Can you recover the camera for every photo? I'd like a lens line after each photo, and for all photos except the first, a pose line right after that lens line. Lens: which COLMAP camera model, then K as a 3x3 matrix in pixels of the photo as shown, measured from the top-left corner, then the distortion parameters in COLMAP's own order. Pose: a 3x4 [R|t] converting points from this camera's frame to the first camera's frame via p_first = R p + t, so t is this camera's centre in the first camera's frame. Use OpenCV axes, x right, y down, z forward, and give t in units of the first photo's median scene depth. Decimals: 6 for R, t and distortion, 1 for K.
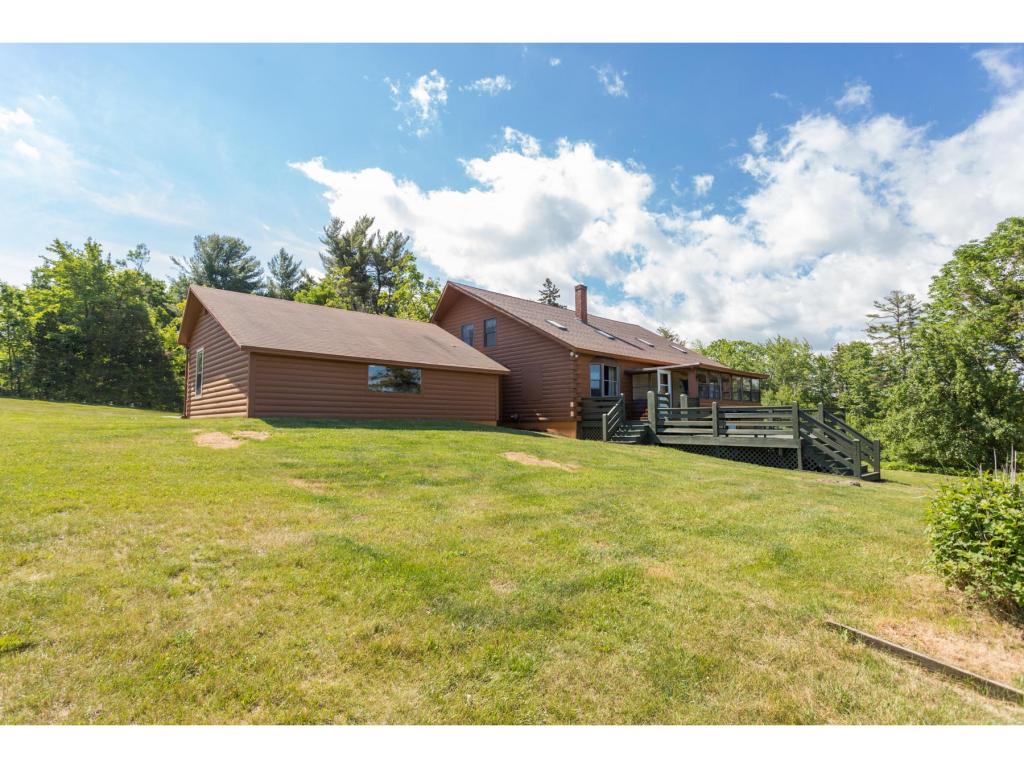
lens RADIAL K [[535.6, 0, 508.4], [0, 535.6, 386.9], [0, 0, 1]] dist [0.006510, 0.000467]
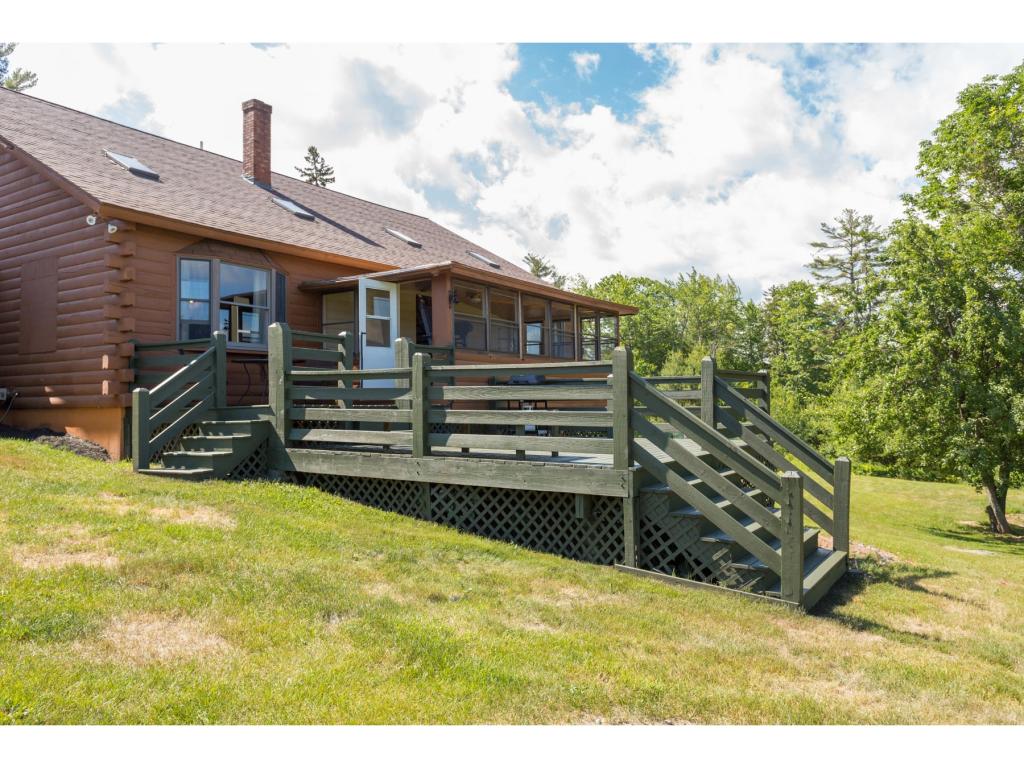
lens RADIAL K [[781.7, 0, 513.8], [0, 781.7, 385.7], [0, 0, 1]] dist [0.005207, 0.005171]
pose [[0.973605, -0.000073, 0.228242, 0.197958], [-0.010928, 0.998838, 0.046935, 0.015217], [-0.227980, -0.048190, 0.972473, 0.305717]]
